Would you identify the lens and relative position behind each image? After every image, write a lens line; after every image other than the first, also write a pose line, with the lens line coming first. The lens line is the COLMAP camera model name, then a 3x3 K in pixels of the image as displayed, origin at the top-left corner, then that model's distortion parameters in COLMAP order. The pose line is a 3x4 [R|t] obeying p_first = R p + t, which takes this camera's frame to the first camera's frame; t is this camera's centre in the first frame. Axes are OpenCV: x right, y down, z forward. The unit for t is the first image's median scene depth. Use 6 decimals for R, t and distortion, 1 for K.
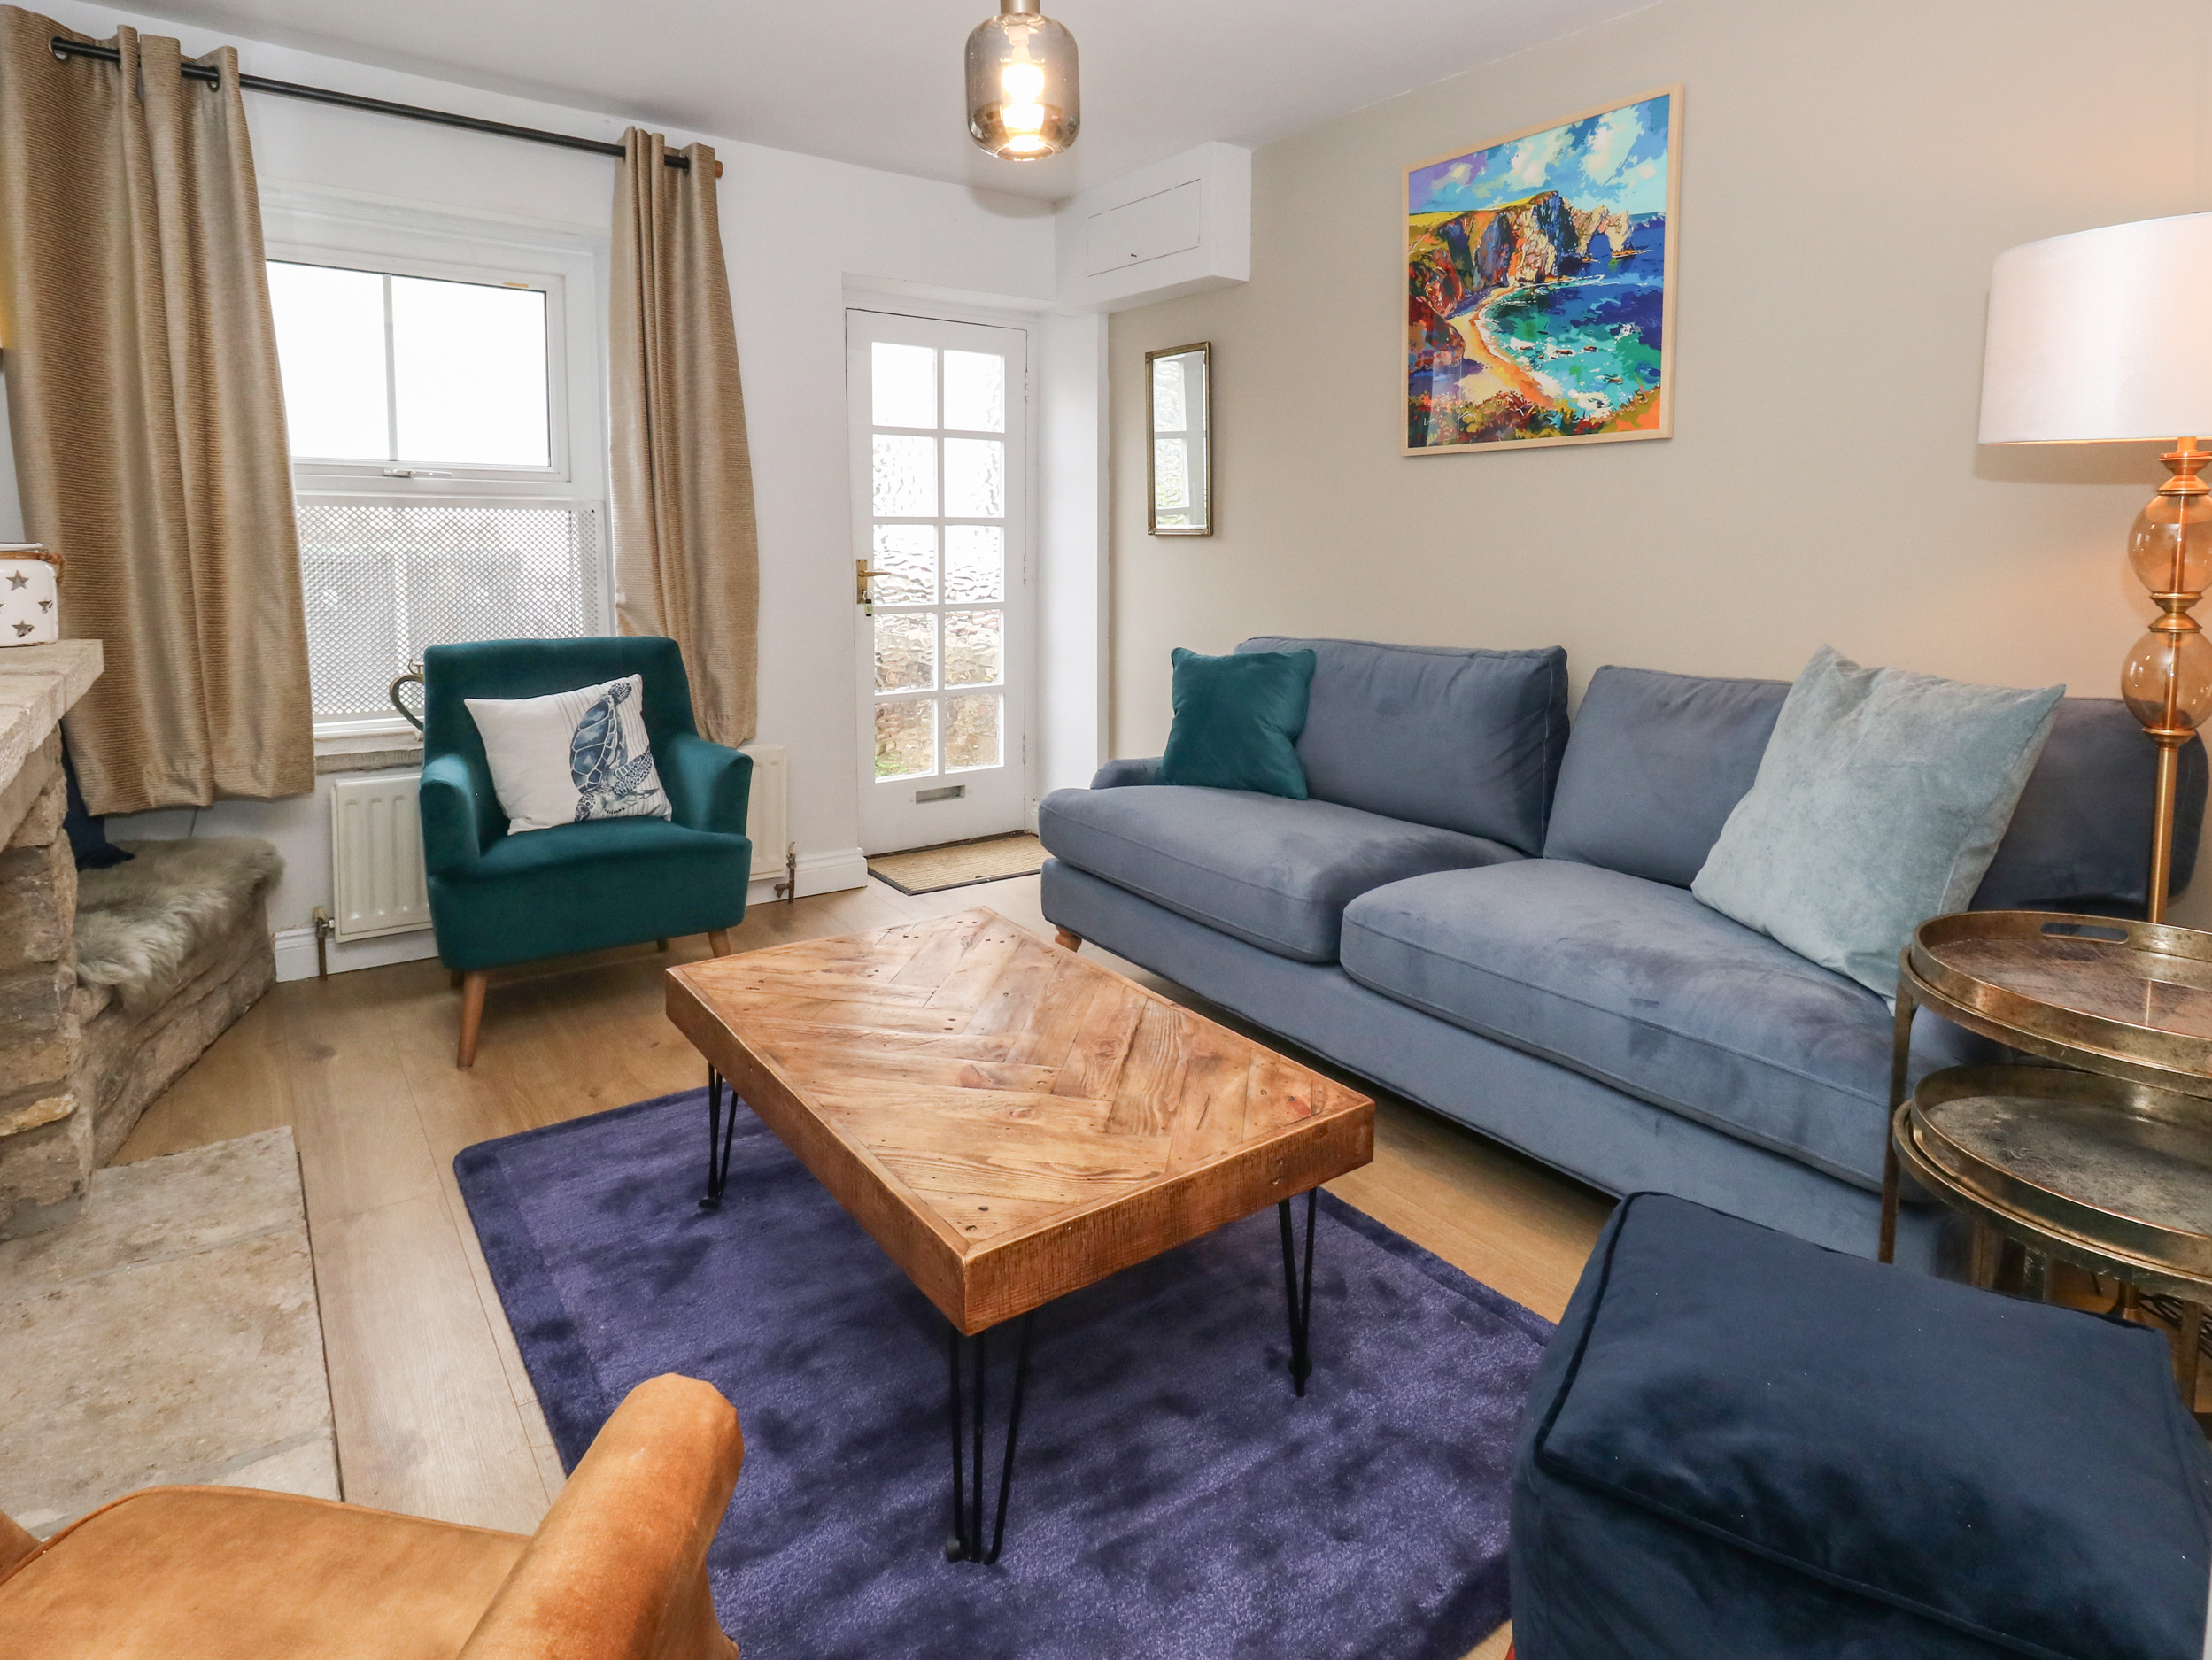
lens RADIAL K [[1183.7, 0, 1051.9], [0, 1183.7, 646.7], [0, 0, 1]] dist [-0.002719, -0.001385]
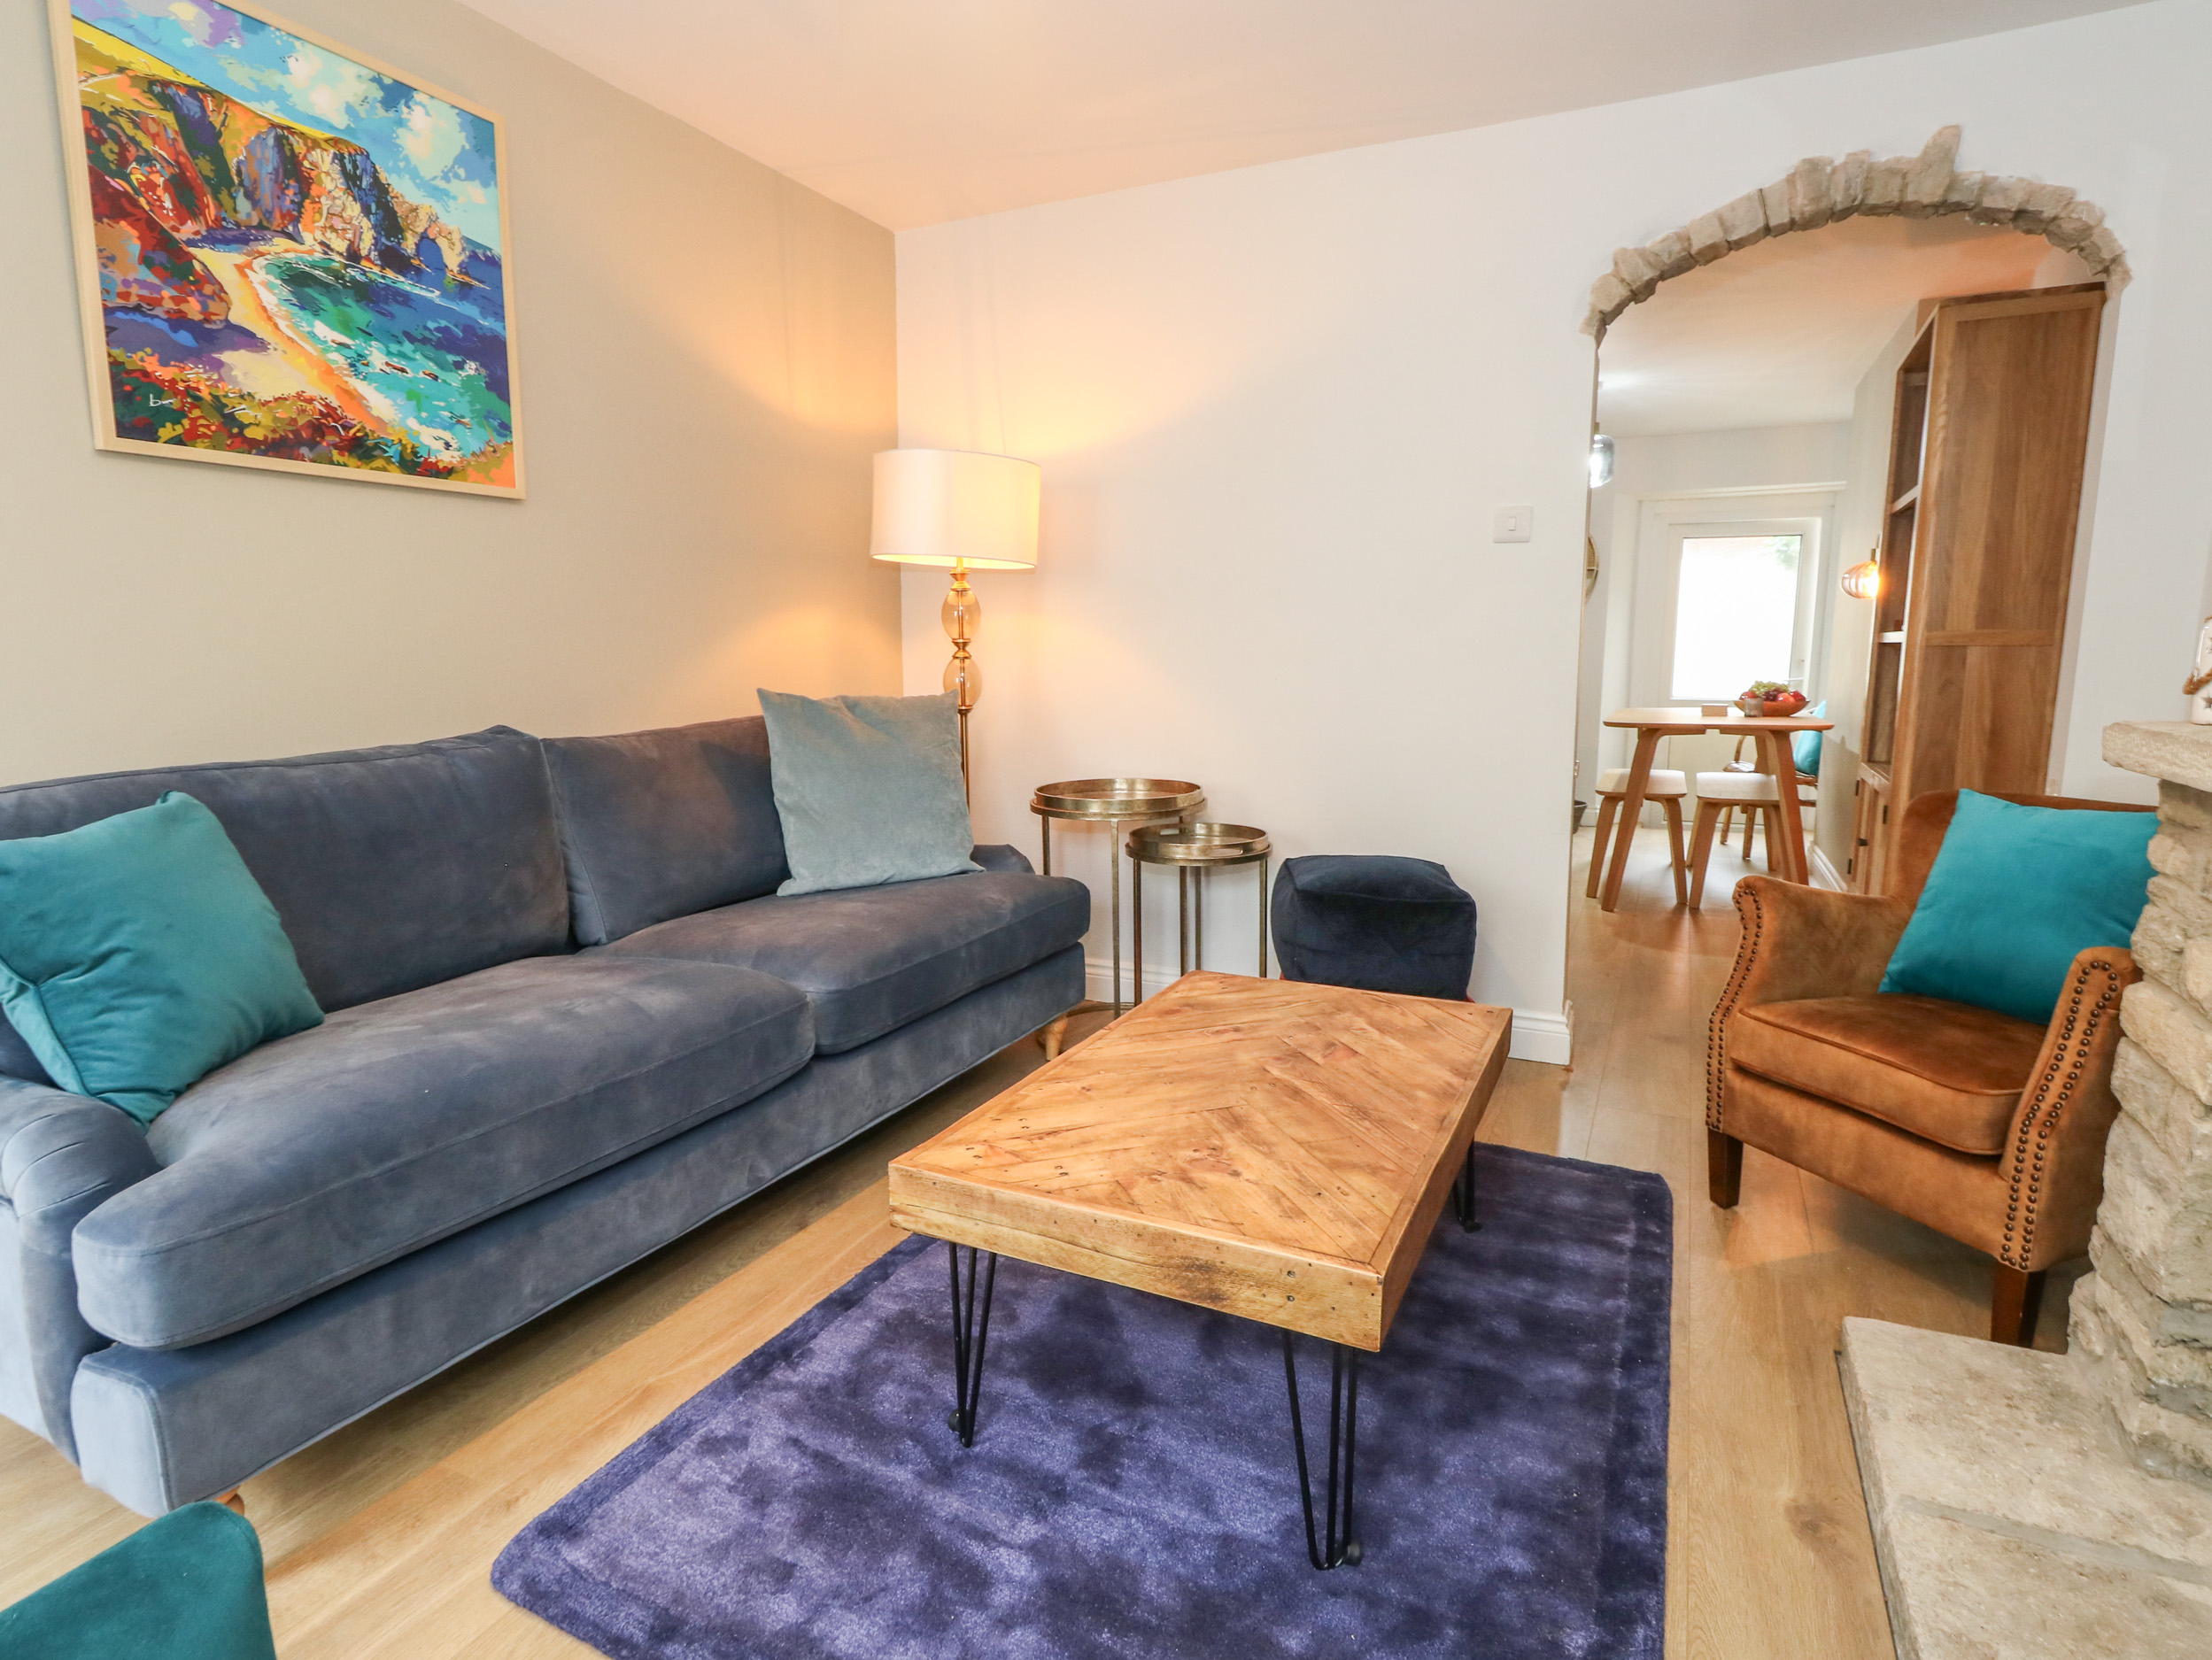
lens RADIAL K [[1183.7, 0, 1105.2], [0, 1183.7, 818.0], [0, 0, 1]] dist [-0.002719, -0.001385]
pose [[-0.501375, -0.129918, 0.855420, -0.532038], [0.078436, 0.977767, 0.194472, -0.067330], [-0.861667, 0.164599, -0.480038, 1.012071]]
